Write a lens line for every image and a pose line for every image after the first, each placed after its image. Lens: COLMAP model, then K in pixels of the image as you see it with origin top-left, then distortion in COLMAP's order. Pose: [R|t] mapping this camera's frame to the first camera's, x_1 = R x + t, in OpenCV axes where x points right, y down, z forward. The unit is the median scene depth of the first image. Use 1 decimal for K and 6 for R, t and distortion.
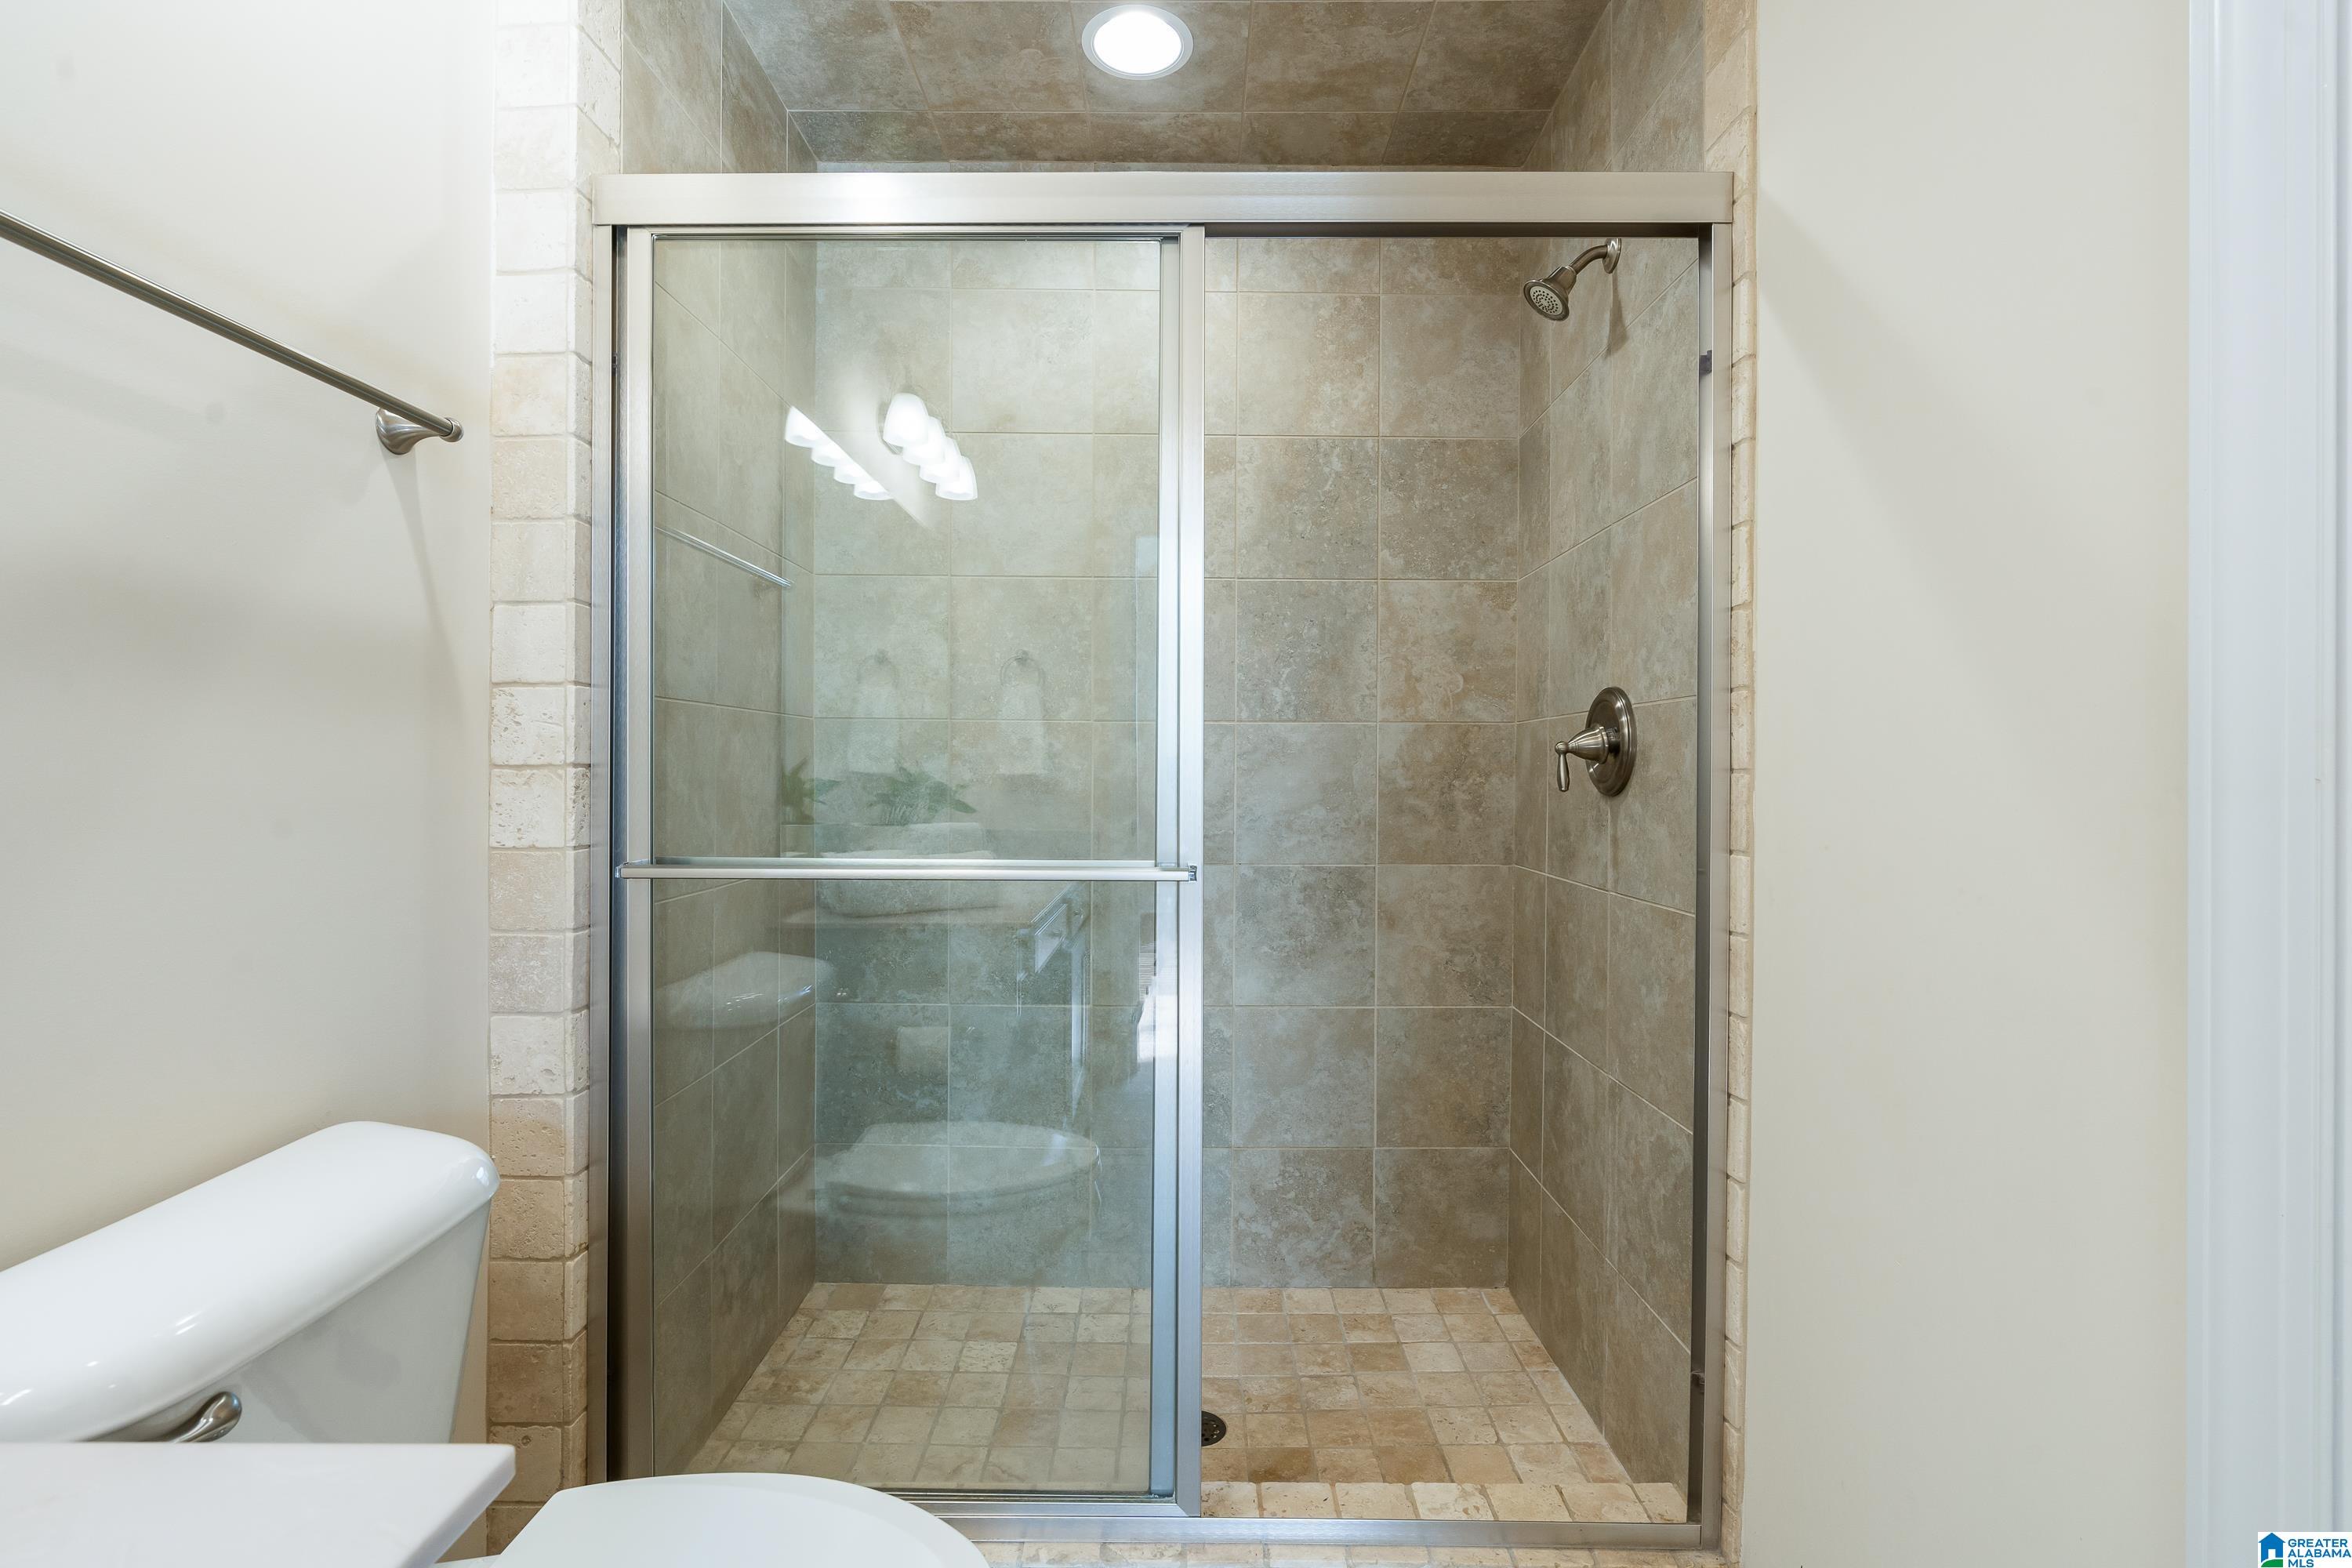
lens RADIAL K [[1080.9, 0, 1176.0], [0, 1080.9, 784.0], [0, 0, 1]] dist [-0.003492, 0.000926]
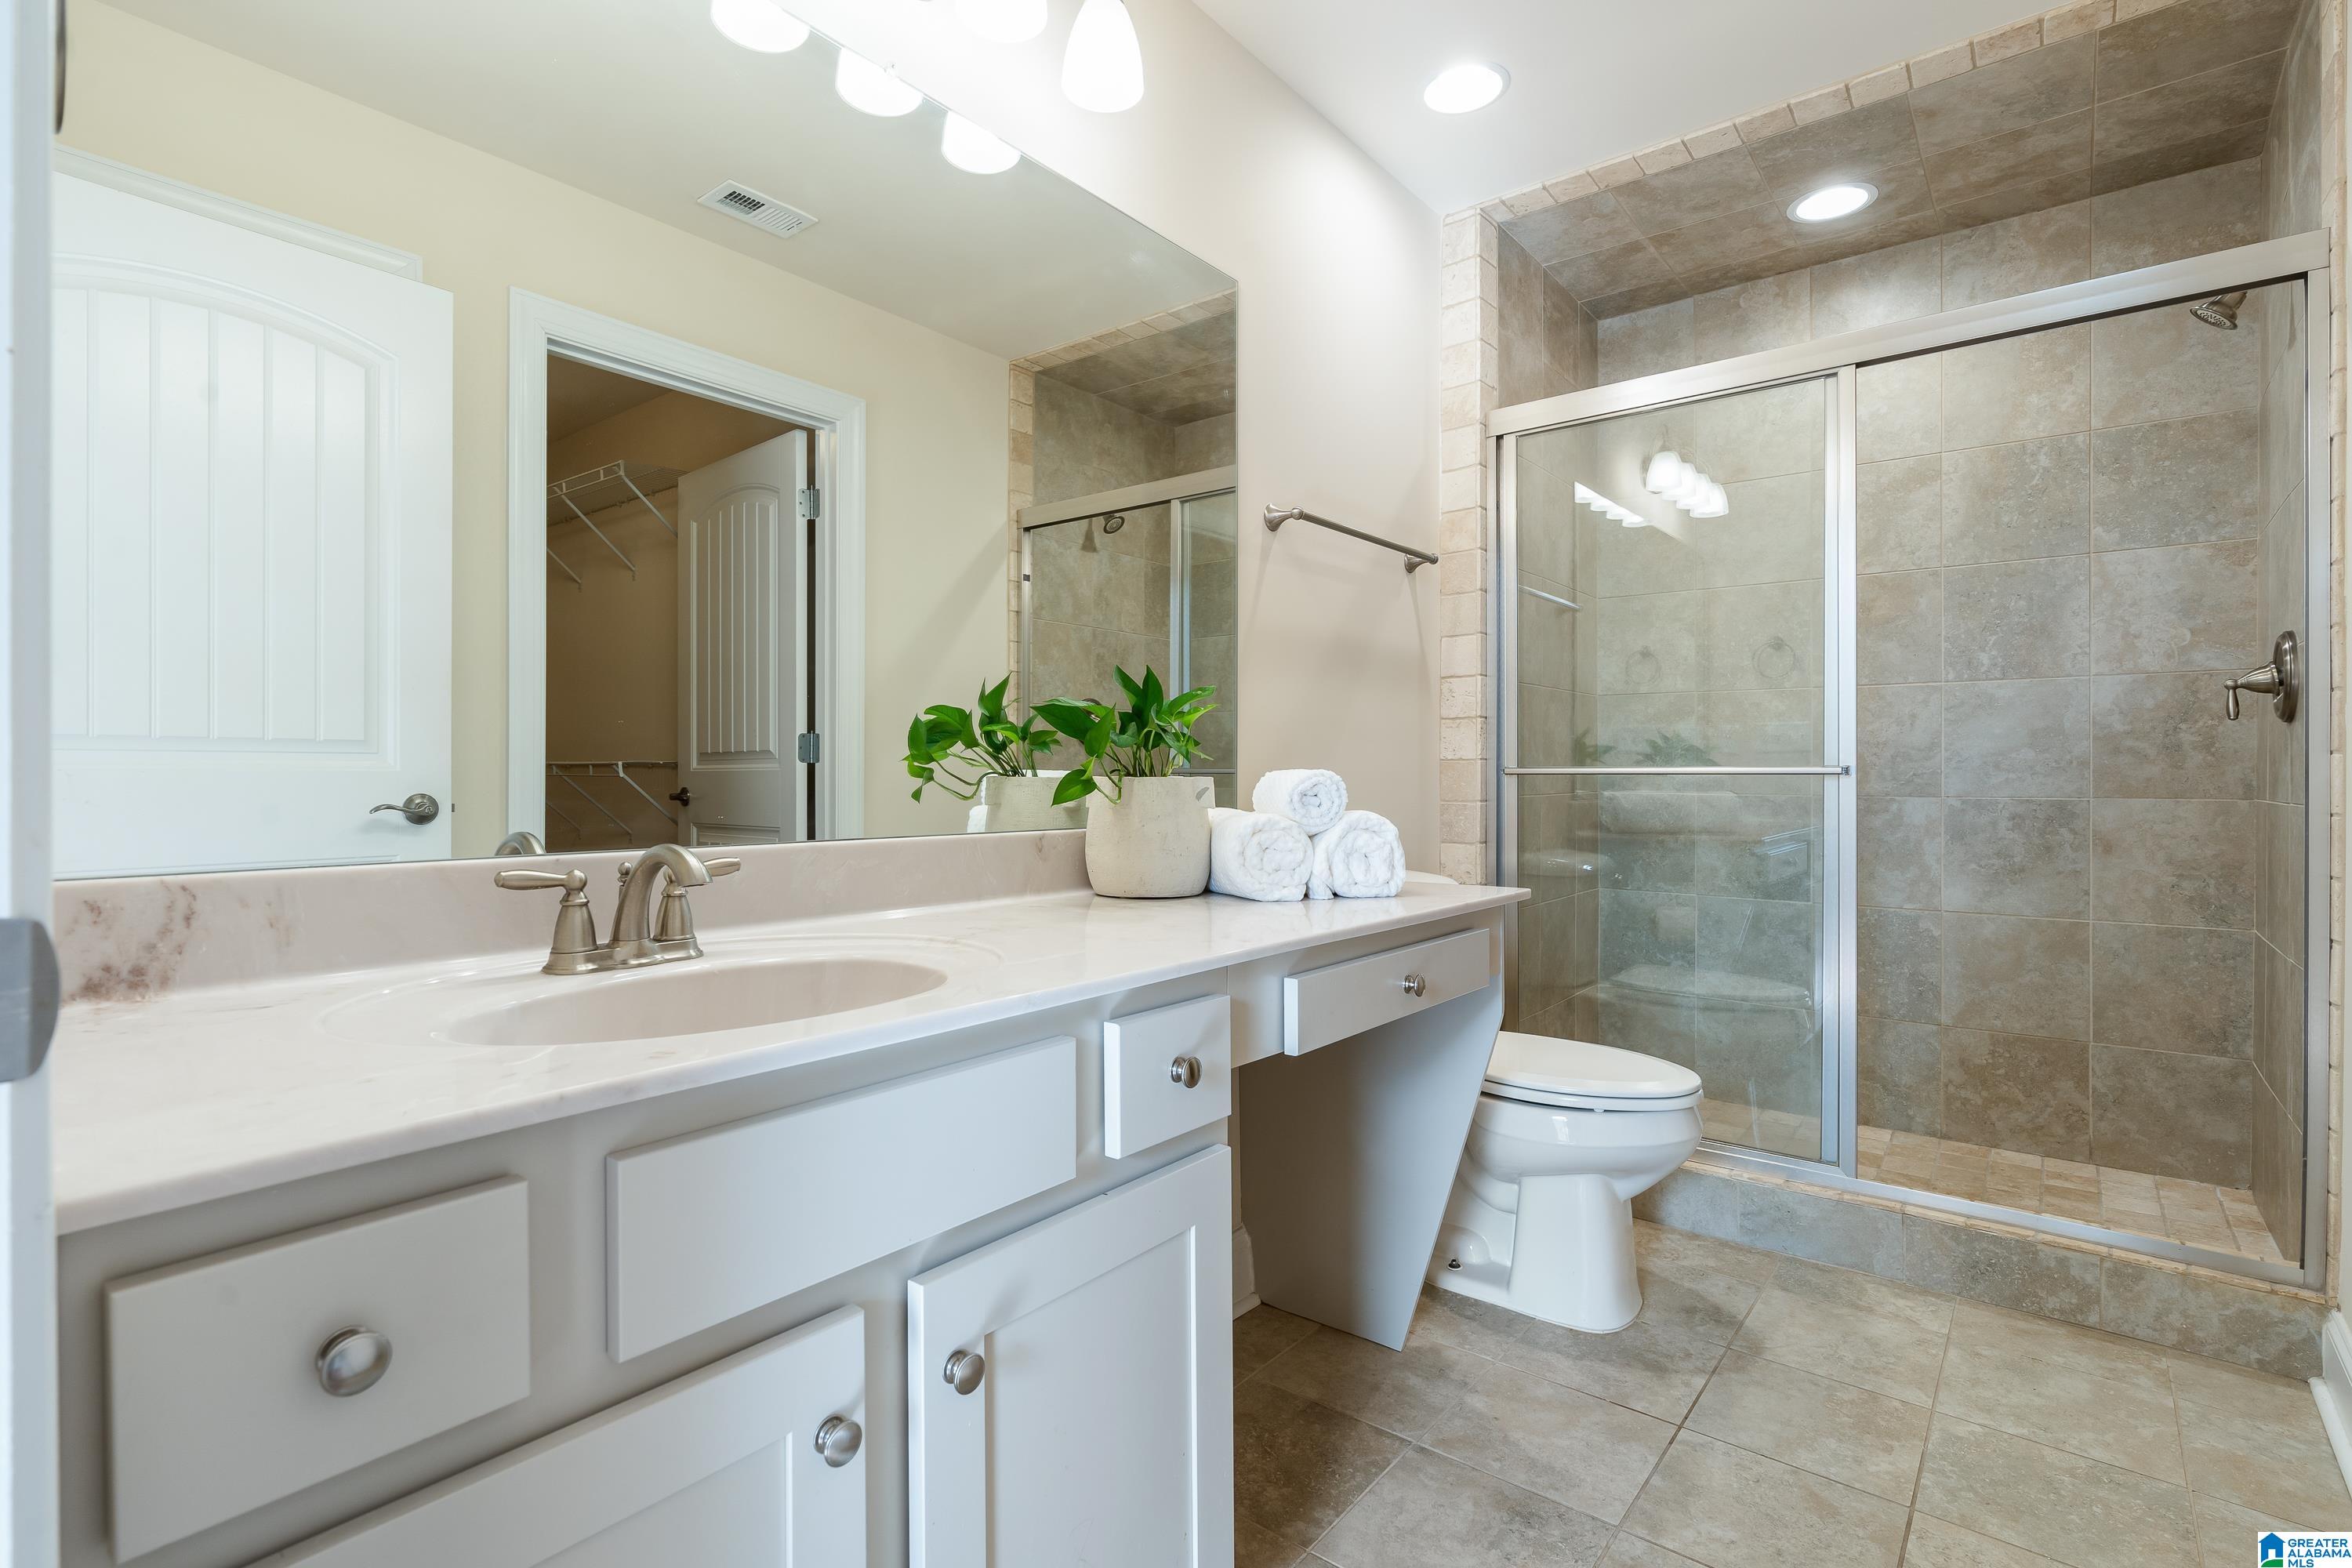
lens RADIAL K [[1123.4, 0, 1173.1], [0, 1123.4, 771.4], [0, 0, 1]] dist [-0.005214, 0.001593]
pose [[0.786782, -0.007917, -0.617180, 0.153519], [-0.003442, 0.999846, -0.017214, 0.069978], [0.617221, 0.015668, 0.786634, -0.557610]]
